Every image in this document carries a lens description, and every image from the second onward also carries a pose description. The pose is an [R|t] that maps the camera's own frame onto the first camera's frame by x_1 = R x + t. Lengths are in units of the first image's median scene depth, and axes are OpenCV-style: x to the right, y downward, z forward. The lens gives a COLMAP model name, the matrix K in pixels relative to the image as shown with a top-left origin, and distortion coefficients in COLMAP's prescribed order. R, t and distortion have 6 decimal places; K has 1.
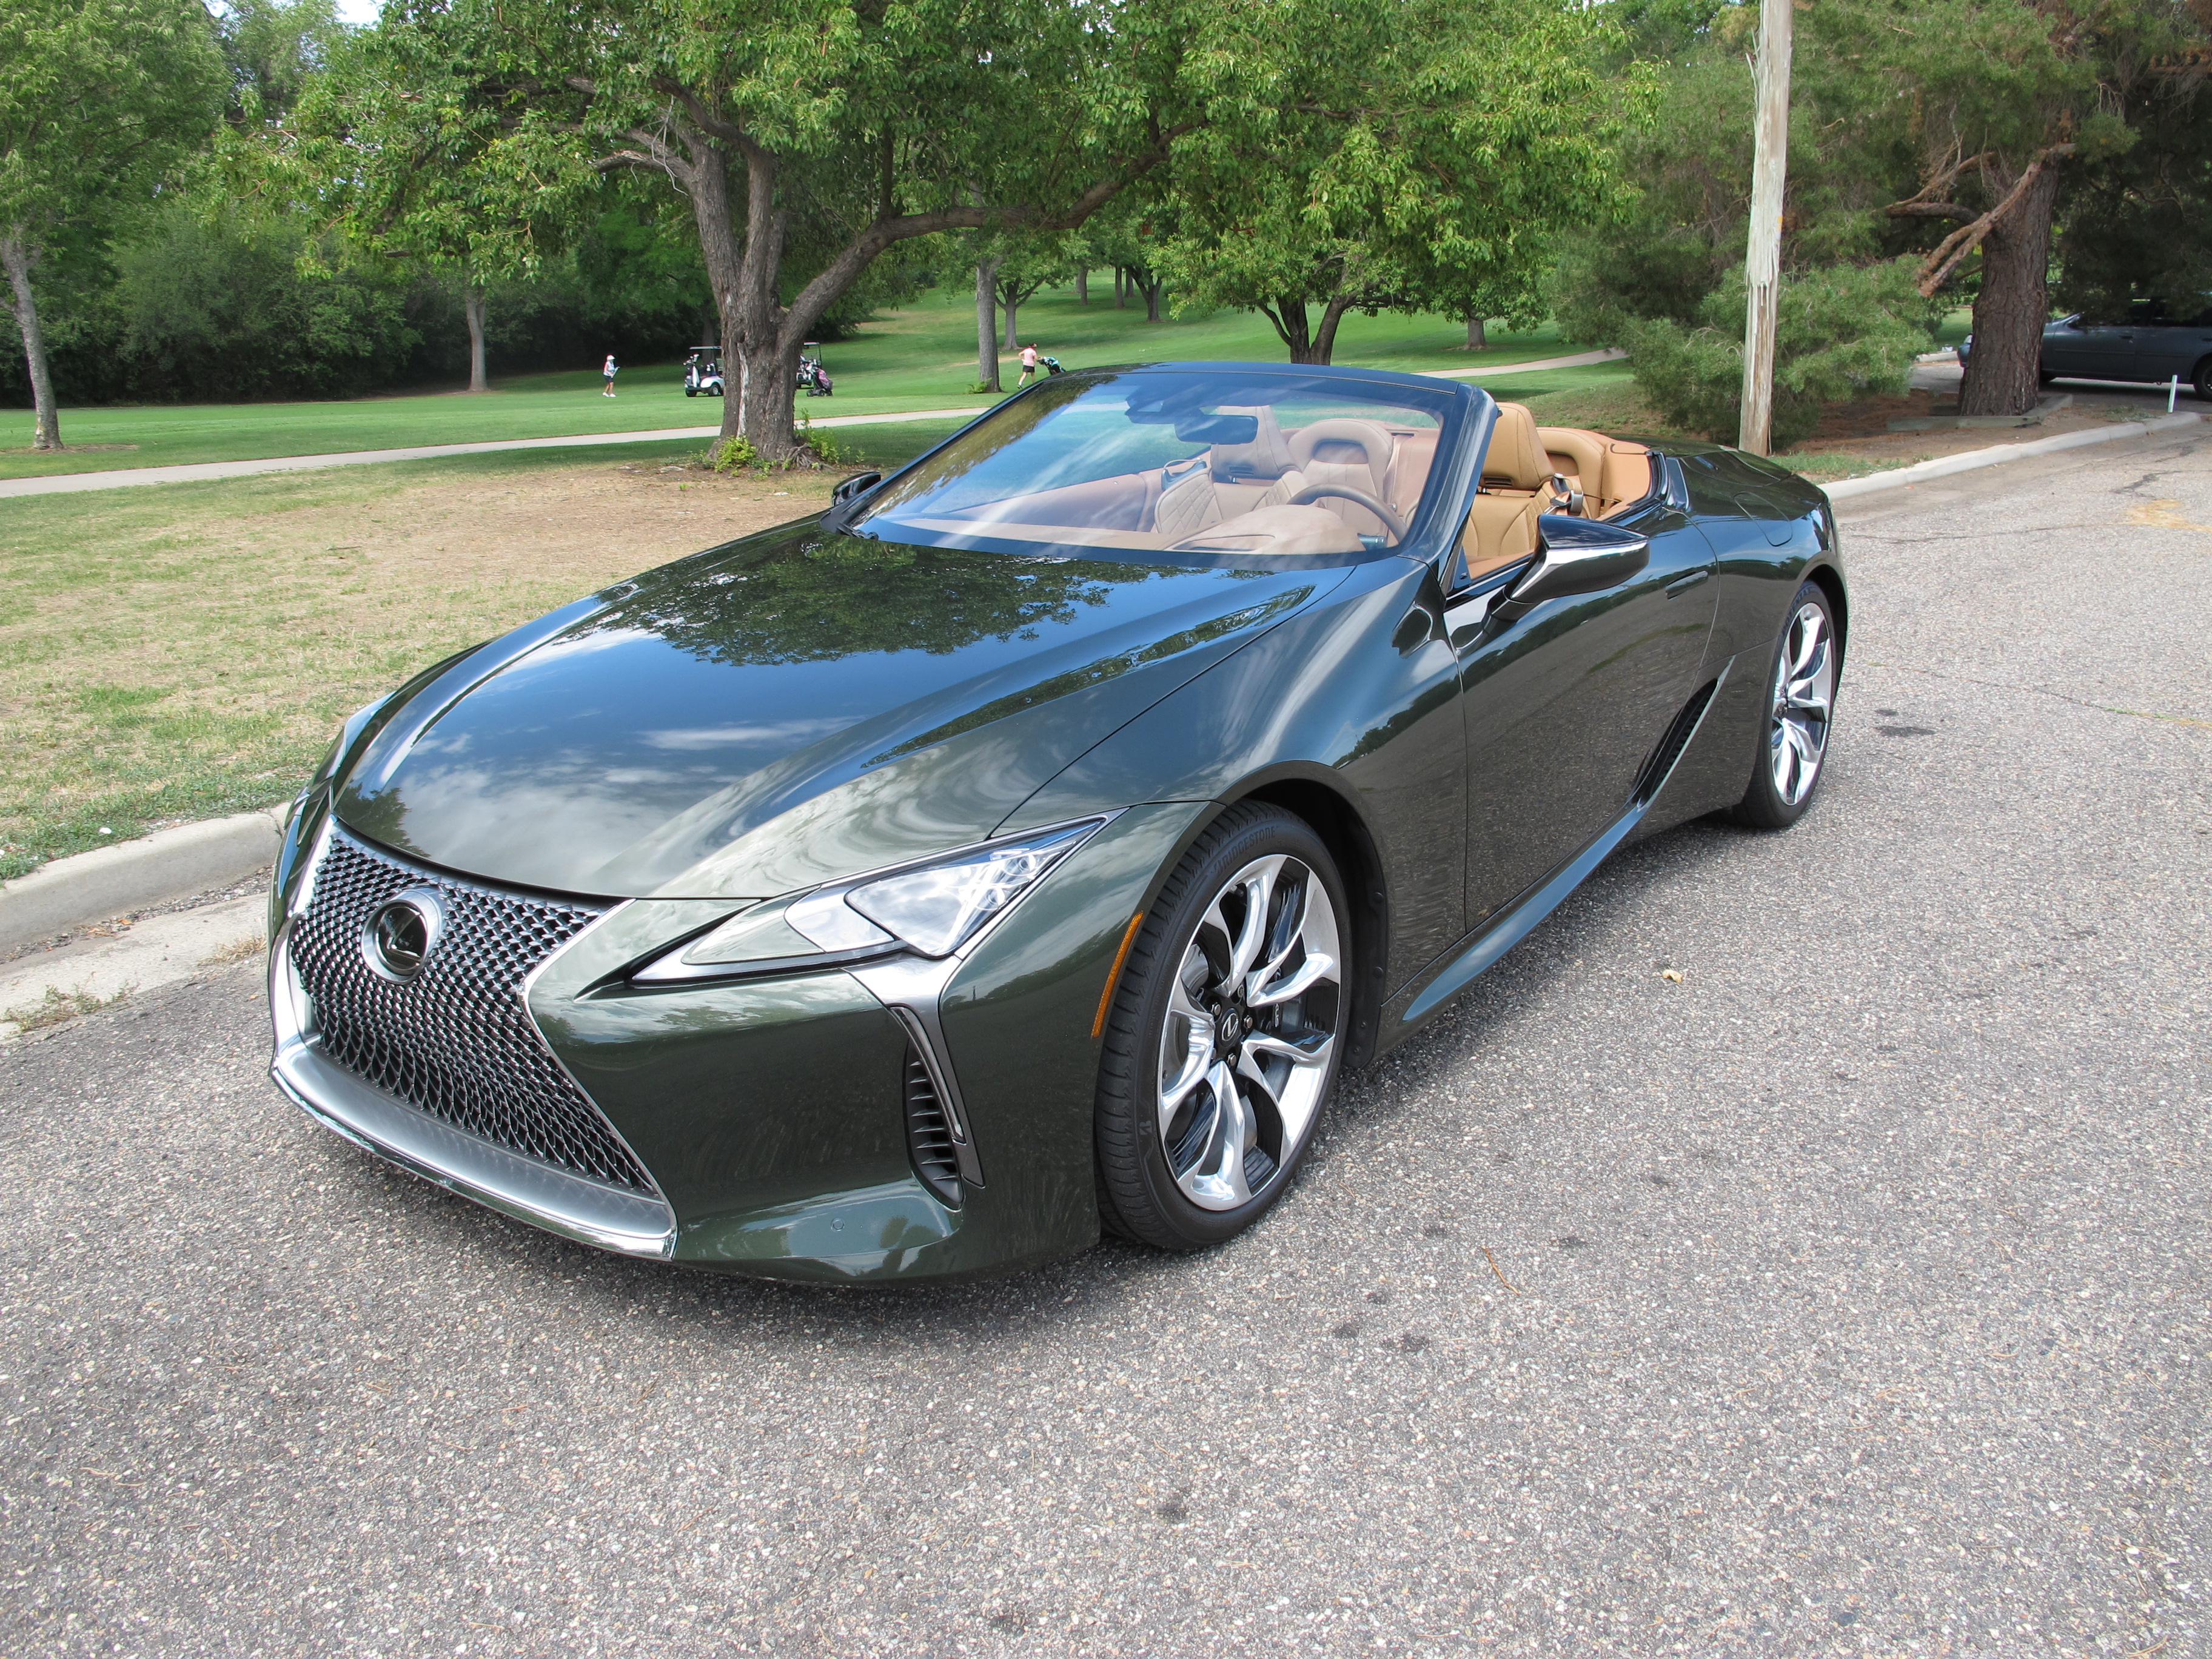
lens RADIAL K [[1864.4, 0, 1115.6], [0, 1864.4, 822.9], [0, 0, 1]] dist [-0.143934, 0.106679]
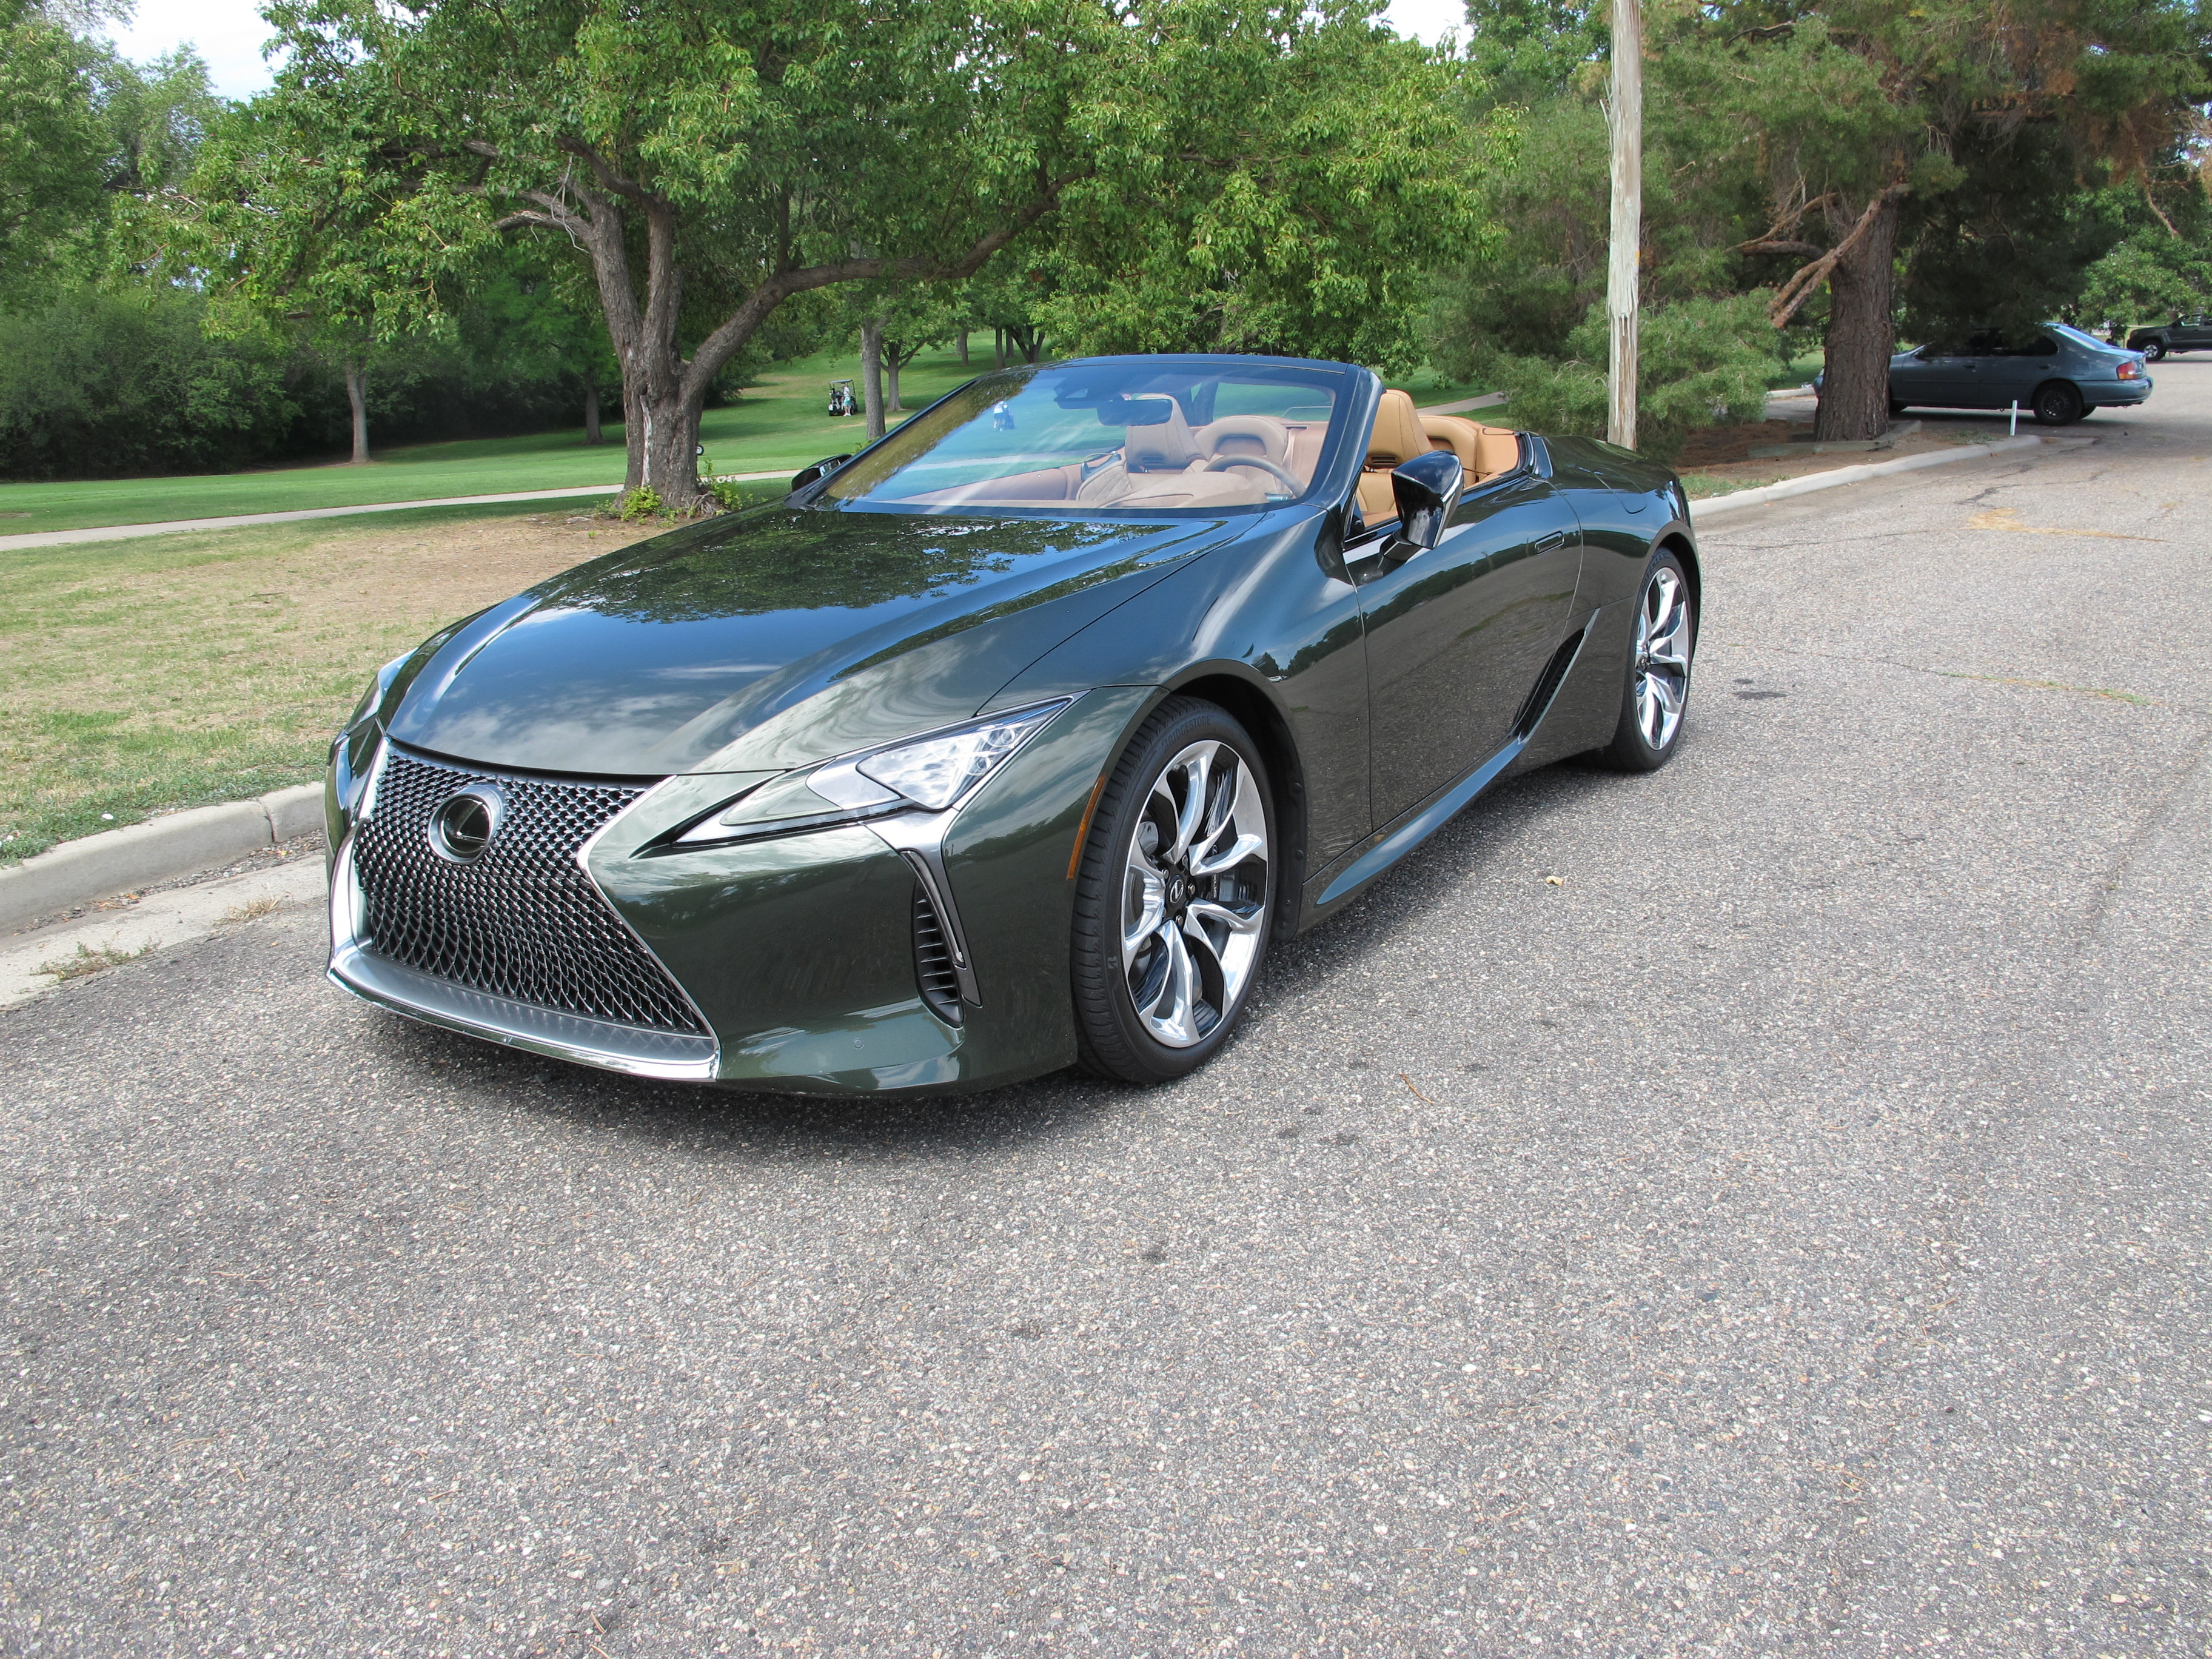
lens RADIAL K [[1864.4, 0, 1115.6], [0, 1864.4, 822.9], [0, 0, 1]] dist [-0.143934, 0.106679]
pose [[0.997865, -0.031122, 0.057413, -0.030817], [0.032932, 0.998981, -0.030858, 0.073174], [-0.056394, 0.032682, 0.997874, -0.120616]]
